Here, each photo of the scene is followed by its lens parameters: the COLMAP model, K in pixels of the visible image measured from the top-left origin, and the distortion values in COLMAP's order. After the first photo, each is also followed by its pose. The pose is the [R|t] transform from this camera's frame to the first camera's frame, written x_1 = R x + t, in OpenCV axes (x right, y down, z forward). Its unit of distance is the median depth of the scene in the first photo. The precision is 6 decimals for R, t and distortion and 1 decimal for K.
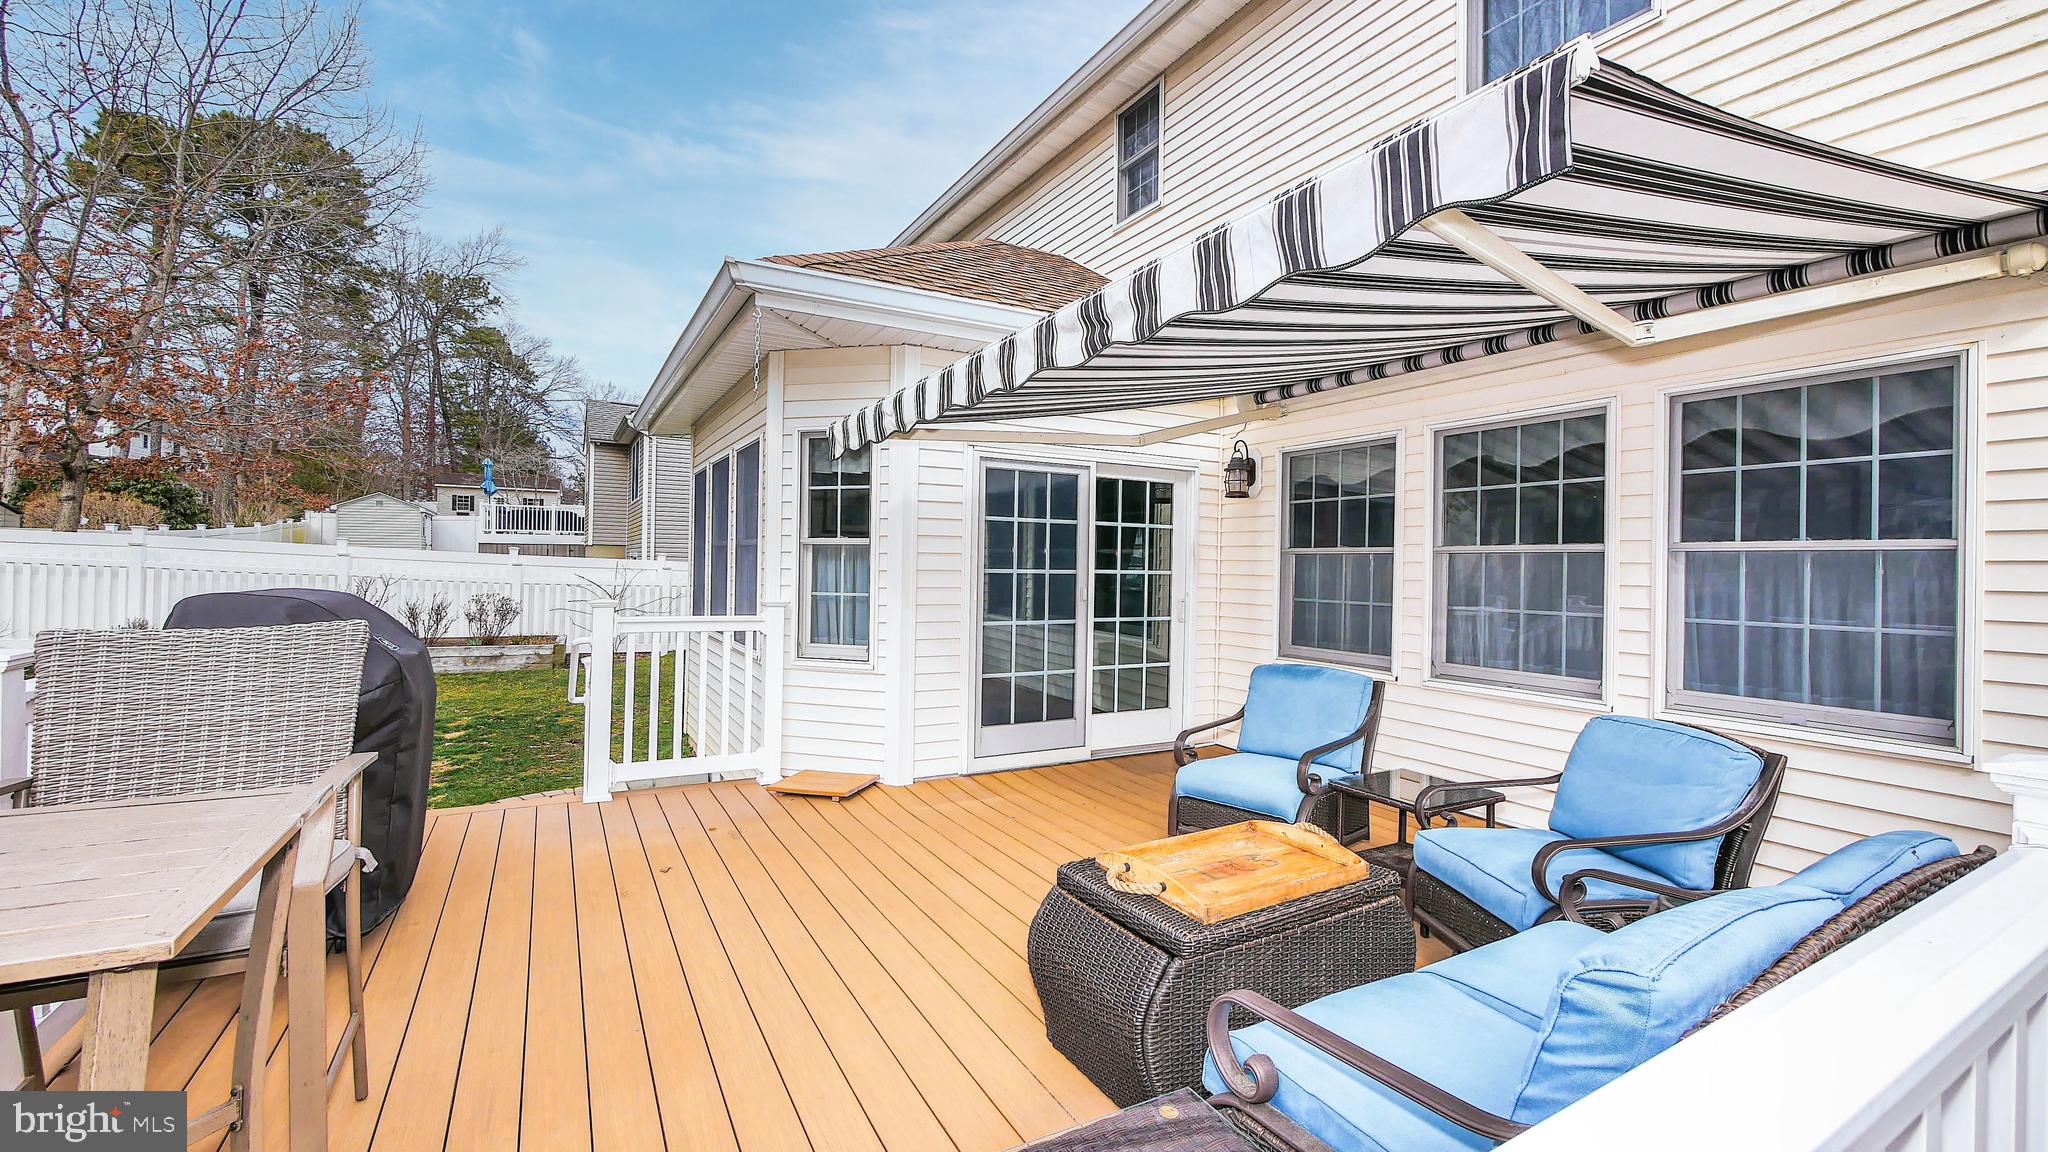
lens RADIAL K [[845.3, 0, 1019.1], [0, 845.3, 560.0], [0, 0, 1]] dist [-0.007993, 0.001320]
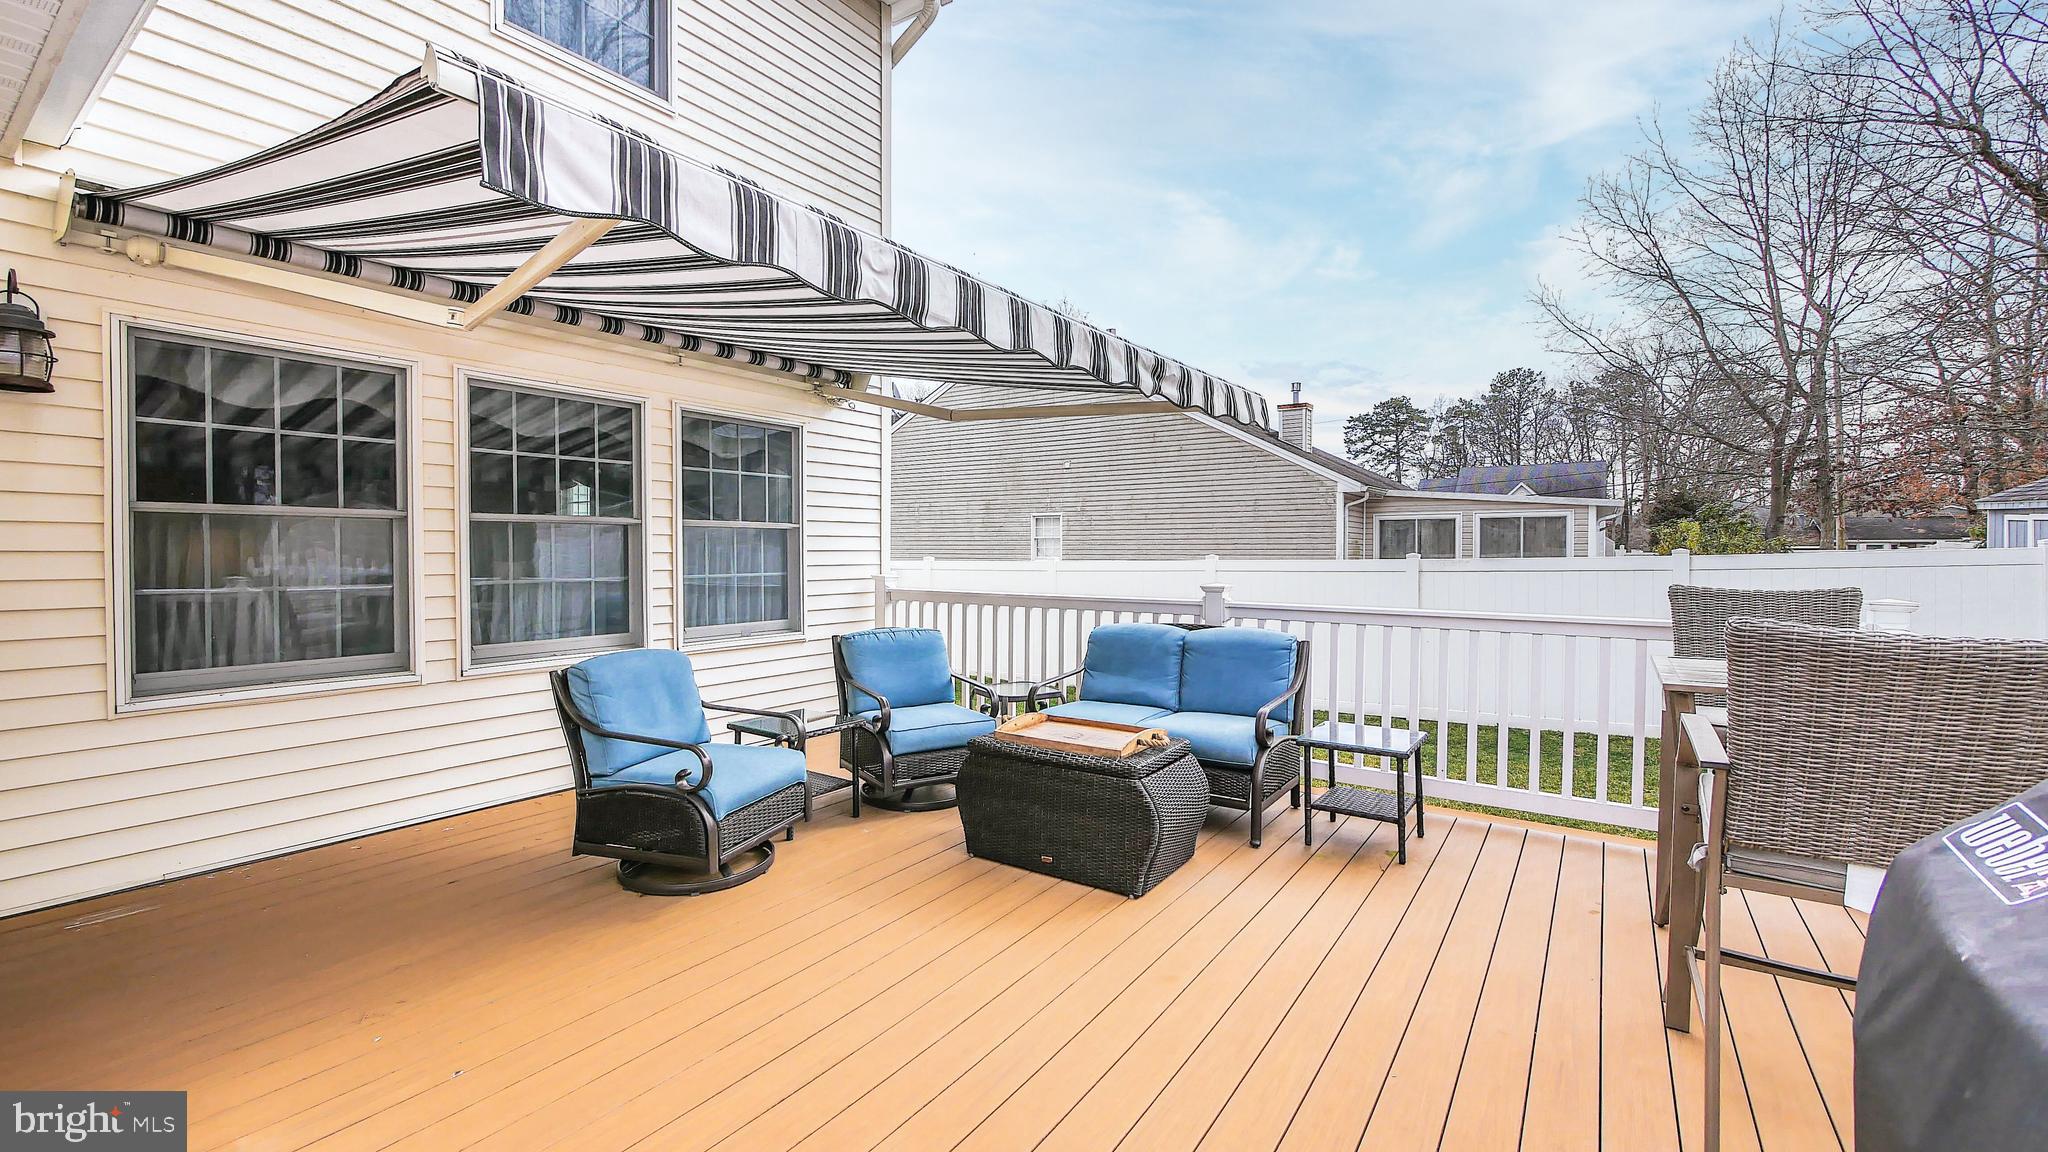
lens RADIAL K [[845.3, 0, 1013.9], [0, 845.3, 567.7], [0, 0, 1]] dist [-0.007993, 0.001320]
pose [[-0.436100, -0.036044, 0.899176, -0.436816], [-0.017528, 0.999348, 0.031558, 0.002939], [-0.899728, -0.001998, -0.436447, 0.727206]]
